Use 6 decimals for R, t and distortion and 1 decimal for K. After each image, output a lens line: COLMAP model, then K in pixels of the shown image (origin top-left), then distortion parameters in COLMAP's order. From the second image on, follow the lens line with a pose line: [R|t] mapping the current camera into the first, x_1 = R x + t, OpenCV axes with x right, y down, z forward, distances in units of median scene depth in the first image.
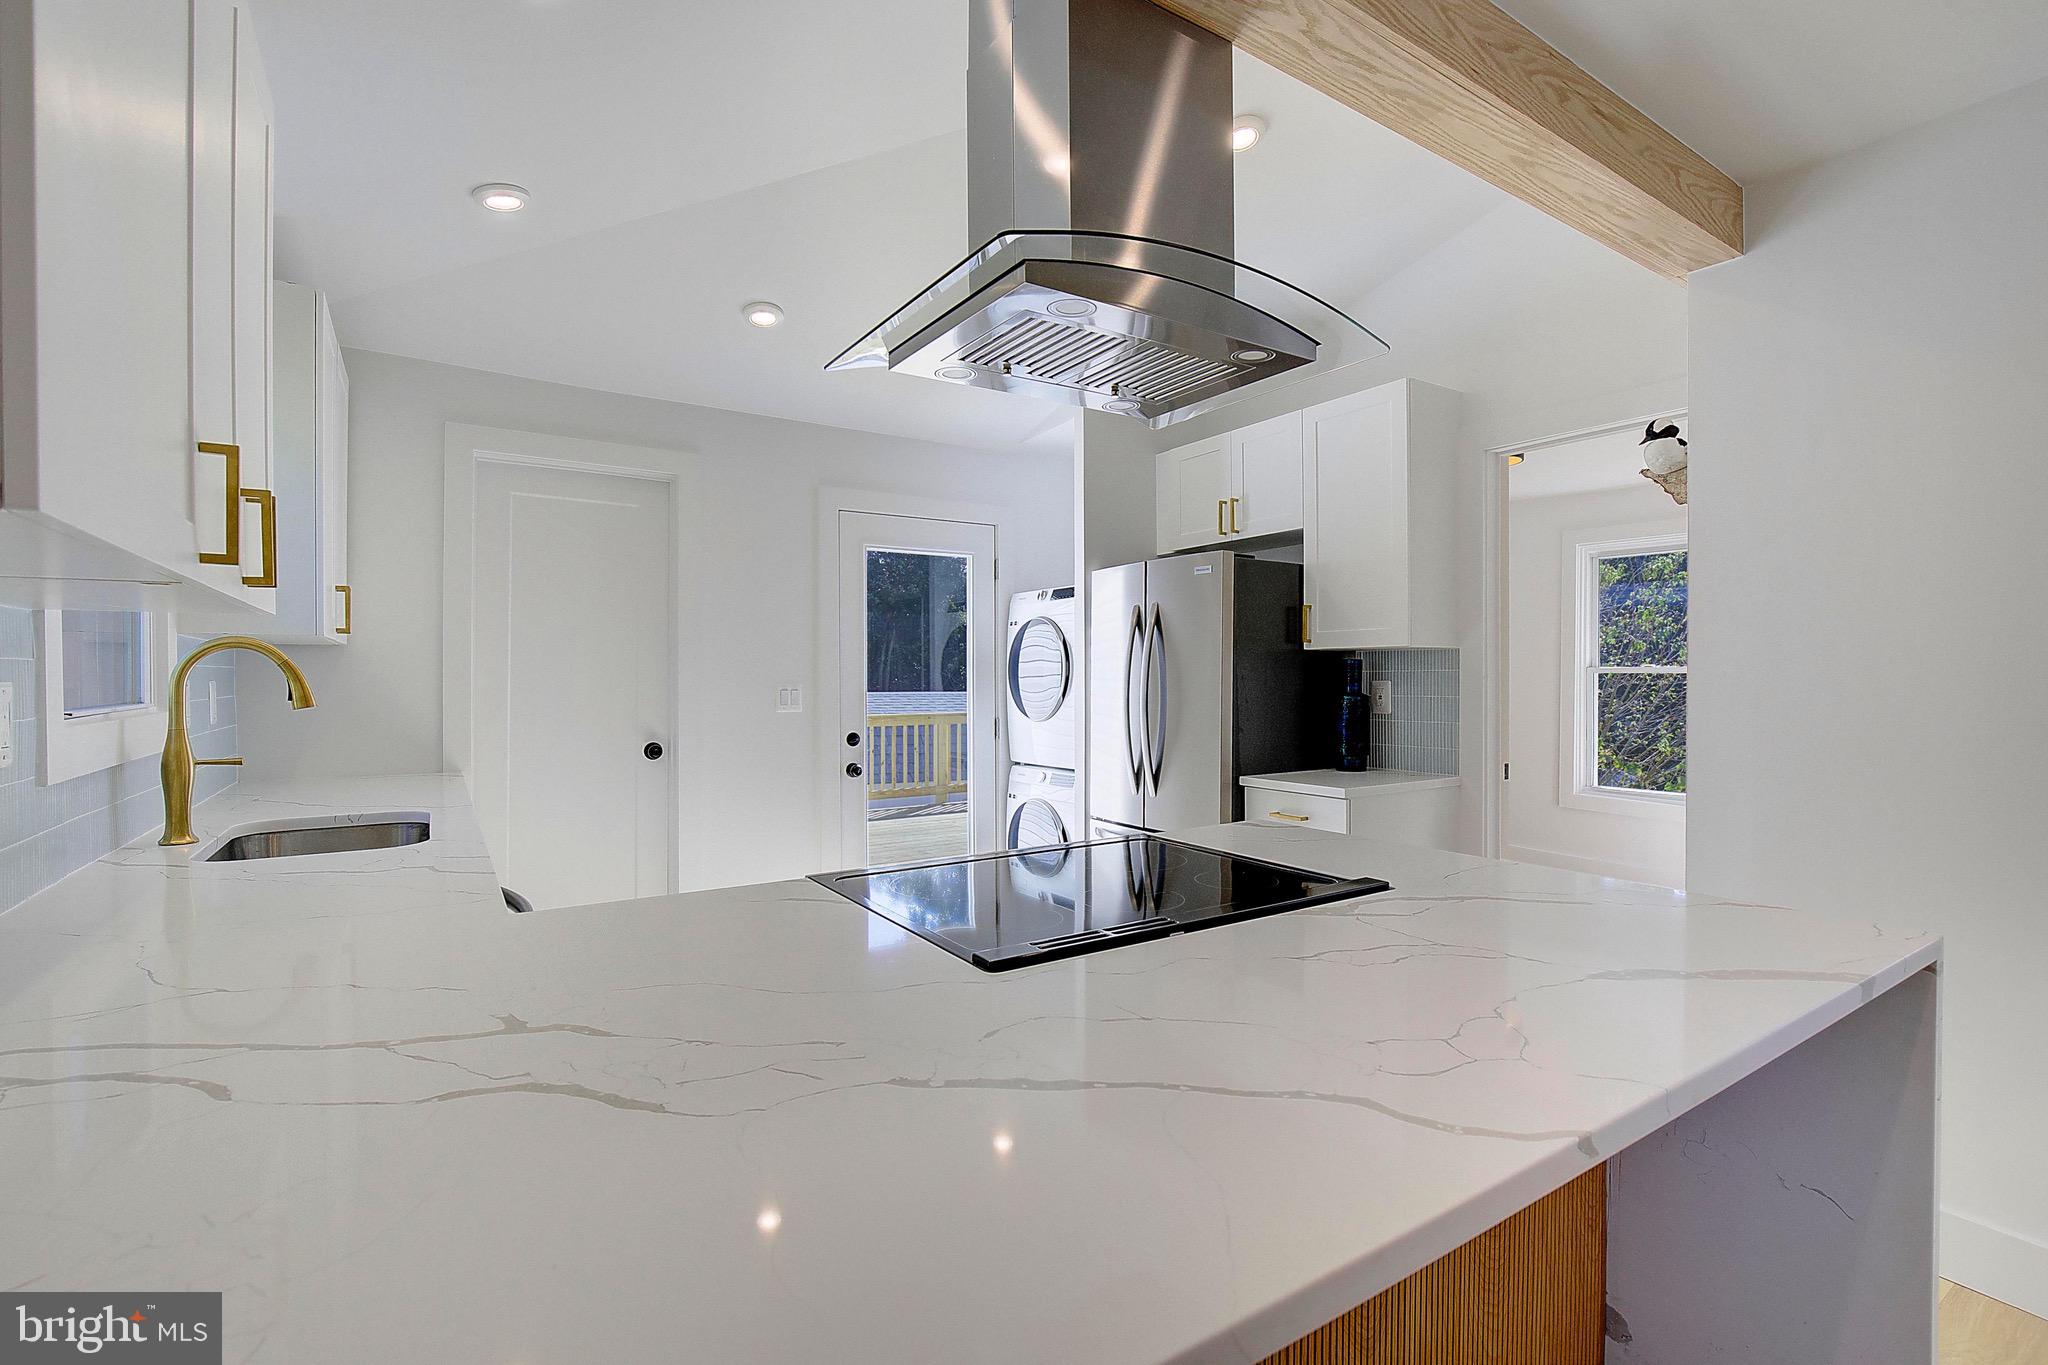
lens RADIAL K [[948.8, 0, 1059.1], [0, 948.8, 696.7], [0, 0, 1]] dist [-0.032432, 0.004704]
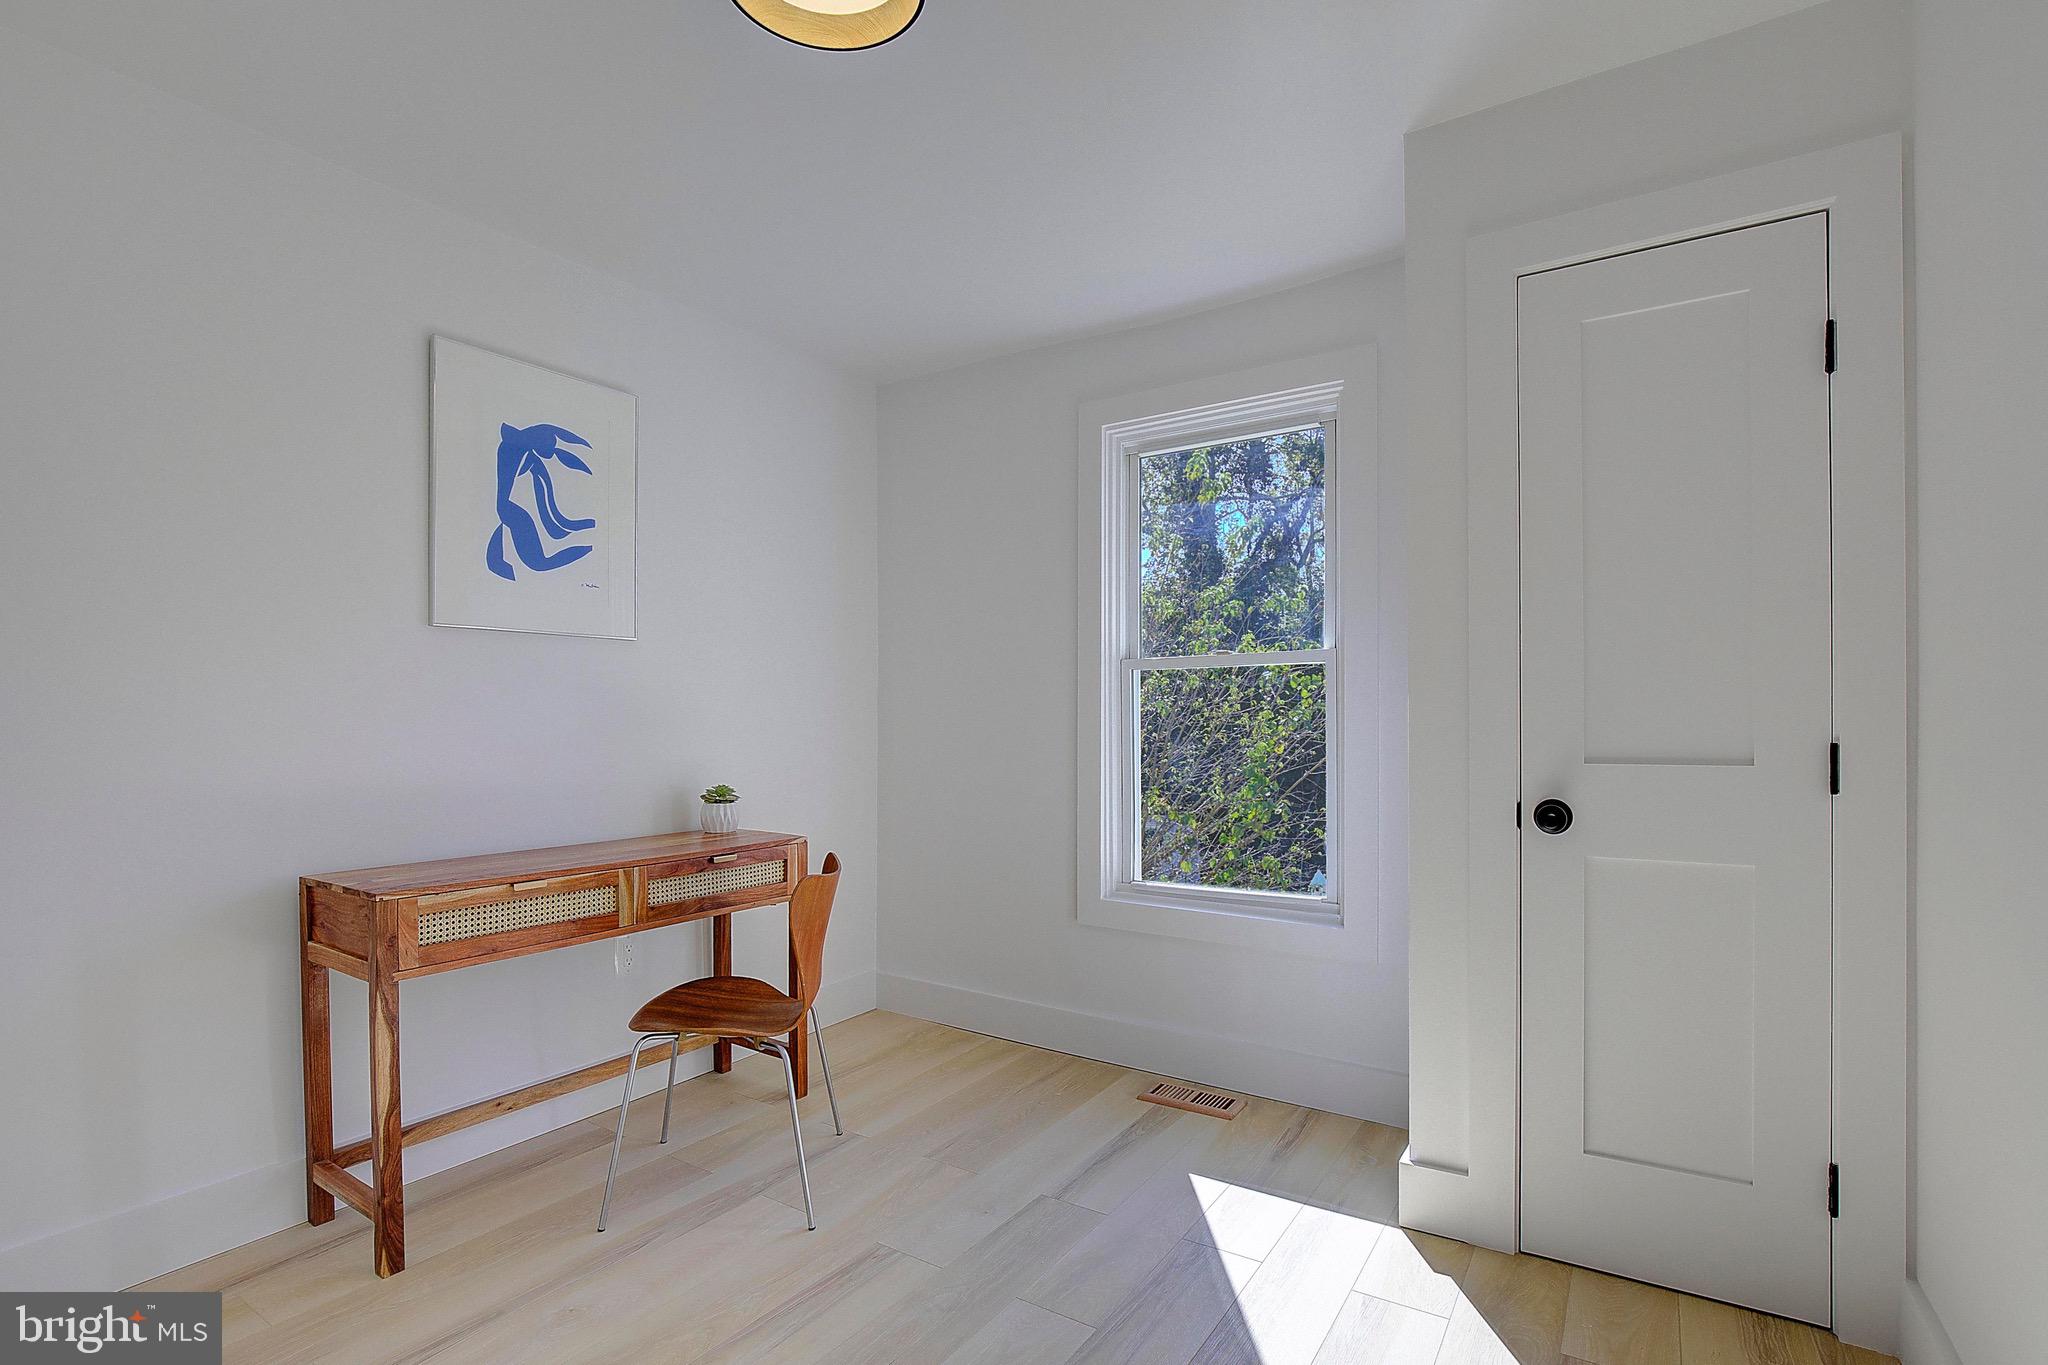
lens RADIAL K [[948.8, 0, 1031.9], [0, 948.8, 722.3], [0, 0, 1]] dist [-0.032432, 0.004704]
pose [[0.924440, 0.006544, 0.381272, 0.418435], [0.004246, 0.999614, -0.027451, 0.027627], [-0.381304, 0.026996, 0.924055, 0.706150]]
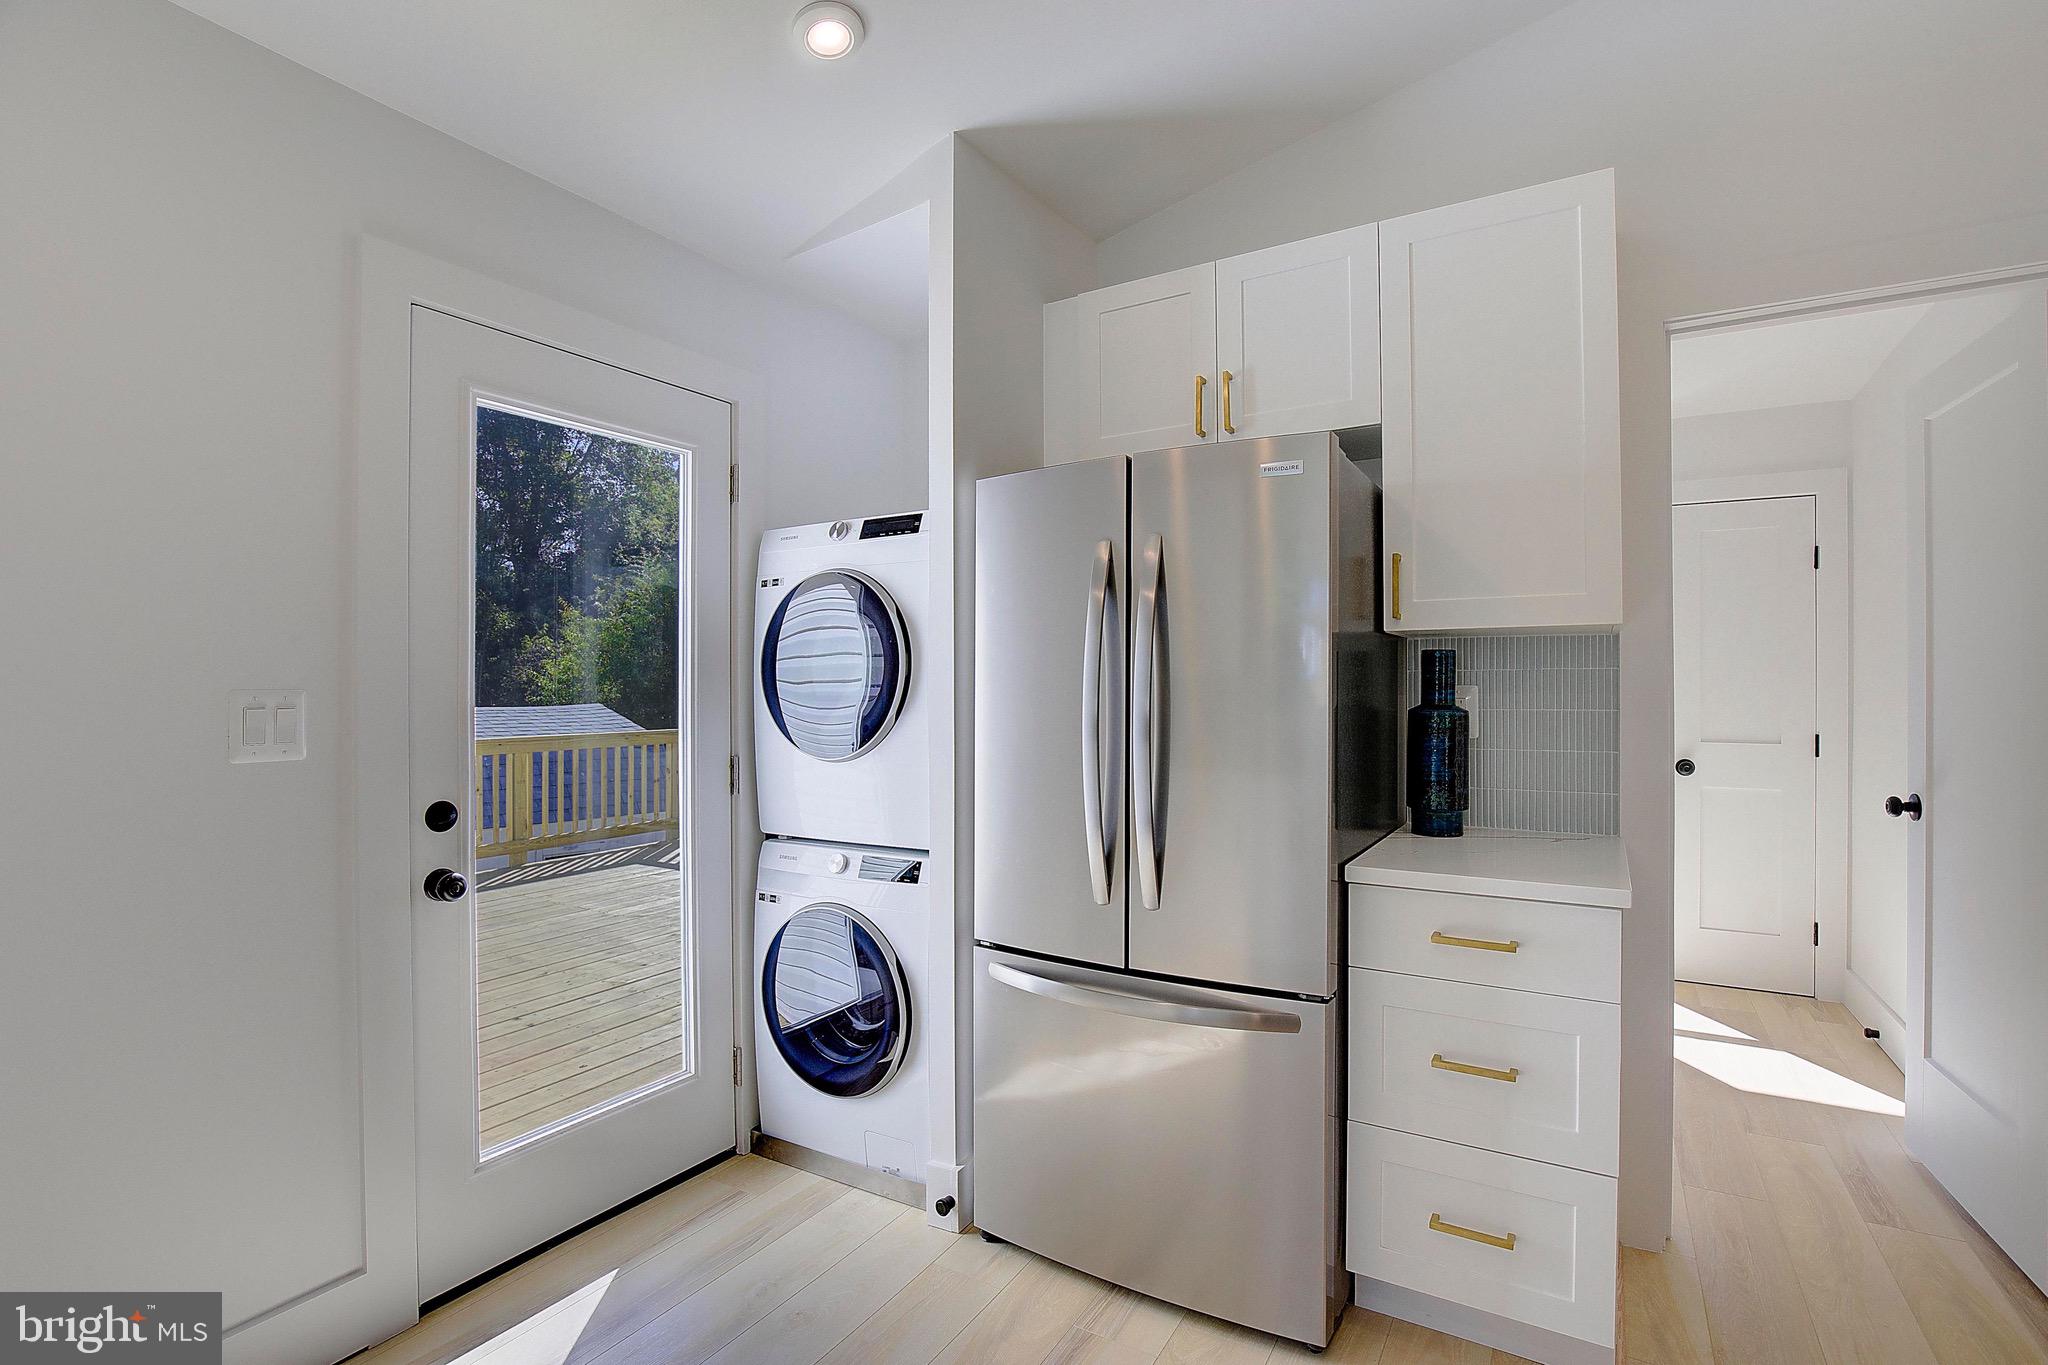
lens RADIAL K [[948.8, 0, 1051.1], [0, 948.8, 687.1], [0, 0, 1]] dist [-0.032432, 0.004704]
pose [[0.903159, 0.000770, 0.429306, -0.142112], [0.008879, 0.999751, -0.020472, -0.004345], [-0.429215, 0.022301, 0.902927, 0.457880]]
